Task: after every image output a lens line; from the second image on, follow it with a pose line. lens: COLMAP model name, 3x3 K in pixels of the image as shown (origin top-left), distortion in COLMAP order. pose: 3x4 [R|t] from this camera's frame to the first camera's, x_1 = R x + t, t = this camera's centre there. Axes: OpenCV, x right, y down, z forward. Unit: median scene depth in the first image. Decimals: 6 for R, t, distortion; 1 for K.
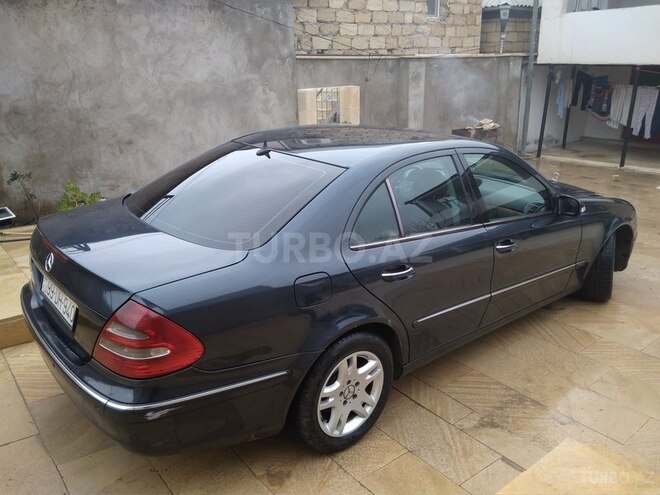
lens RADIAL K [[531.8, 0, 327.5], [0, 531.8, 244.9], [0, 0, 1]] dist [0.087384, -0.125291]
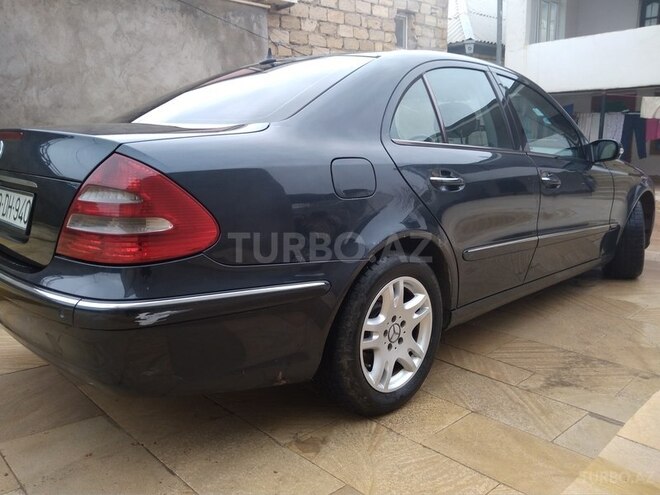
lens RADIAL K [[531.8, 0, 327.5], [0, 531.8, 244.9], [0, 0, 1]] dist [0.087384, -0.125291]
pose [[0.996724, -0.029660, 0.075248, -0.094867], [0.039139, 0.991027, -0.127802, 0.209864], [-0.070783, 0.130329, 0.988941, 0.195230]]
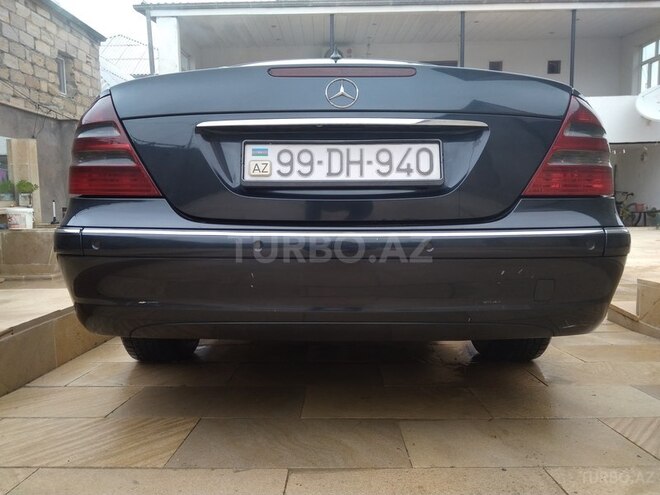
lens RADIAL K [[531.8, 0, 327.5], [0, 531.8, 244.9], [0, 0, 1]] dist [0.087384, -0.125291]
pose [[0.640555, -0.071386, 0.764587, -0.756397], [0.262410, 0.956081, -0.130577, 0.202999], [-0.721686, 0.284277, 0.631155, 0.542463]]
